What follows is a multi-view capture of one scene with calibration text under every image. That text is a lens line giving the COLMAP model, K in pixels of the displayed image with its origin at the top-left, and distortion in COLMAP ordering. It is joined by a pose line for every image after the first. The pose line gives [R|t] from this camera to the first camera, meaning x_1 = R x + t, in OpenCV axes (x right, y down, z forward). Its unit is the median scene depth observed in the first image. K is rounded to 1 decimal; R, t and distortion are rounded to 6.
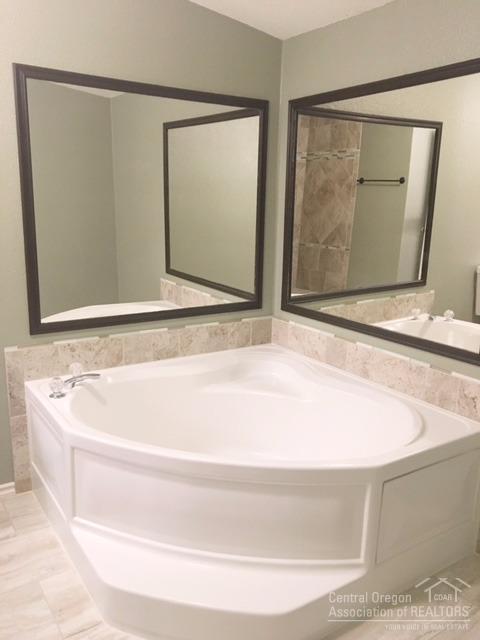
lens RADIAL K [[539.1, 0, 240.0], [0, 539.1, 320.0], [0, 0, 1]] dist [0.000439, -0.000338]
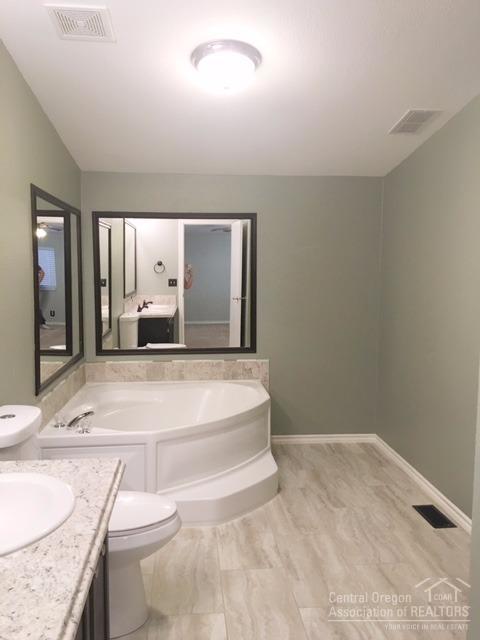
lens RADIAL K [[539.1, 0, 240.0], [0, 539.1, 320.0], [0, 0, 1]] dist [0.000439, -0.000338]
pose [[0.466526, -0.101436, 0.878672, -1.090931], [0.203483, 0.979066, 0.004988, -0.045706], [-0.860784, 0.176468, 0.477400, 0.004341]]
